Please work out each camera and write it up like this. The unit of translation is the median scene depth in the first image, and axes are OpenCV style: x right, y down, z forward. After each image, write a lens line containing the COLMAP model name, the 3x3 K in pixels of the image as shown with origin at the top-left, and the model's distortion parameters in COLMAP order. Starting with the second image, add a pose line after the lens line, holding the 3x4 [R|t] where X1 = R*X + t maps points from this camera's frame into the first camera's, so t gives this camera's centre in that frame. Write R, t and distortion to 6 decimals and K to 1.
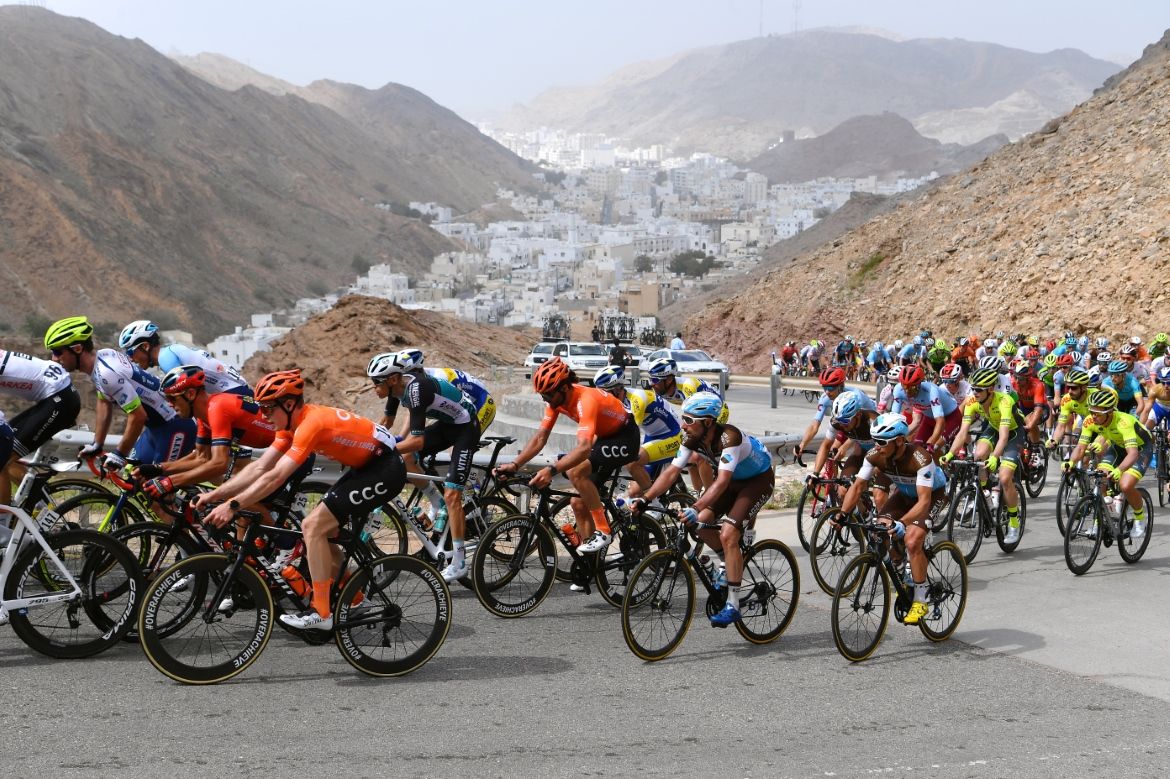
lens RADIAL K [[1616.5, 0, 585.0], [0, 1616.5, 389.5], [0, 0, 1]] dist [-0.007521, -0.001480]
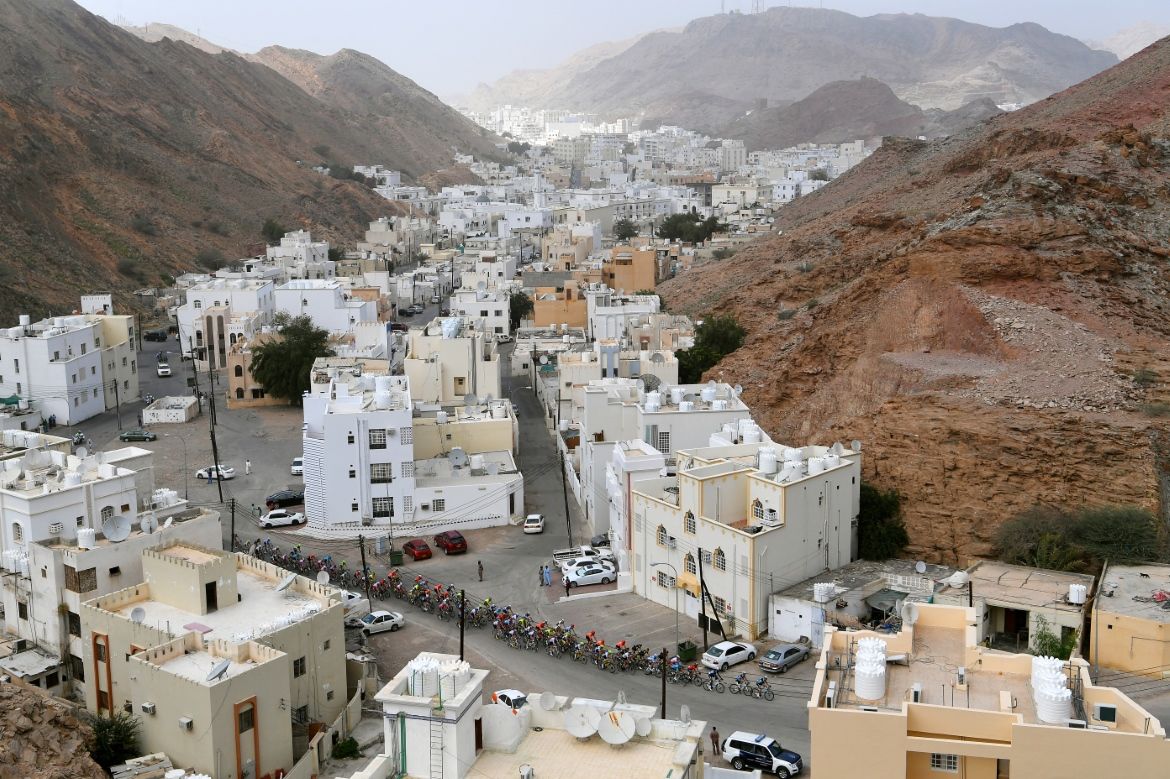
lens RADIAL K [[1503.9, 0, 585.0], [0, 1503.9, 389.5], [0, 0, 1]] dist [0.020737, 0.010229]
pose [[0.999687, -0.009993, 0.022936, -0.002568], [0.009560, 0.999776, 0.018907, -0.009216], [-0.023120, -0.018682, 0.999558, 0.196716]]
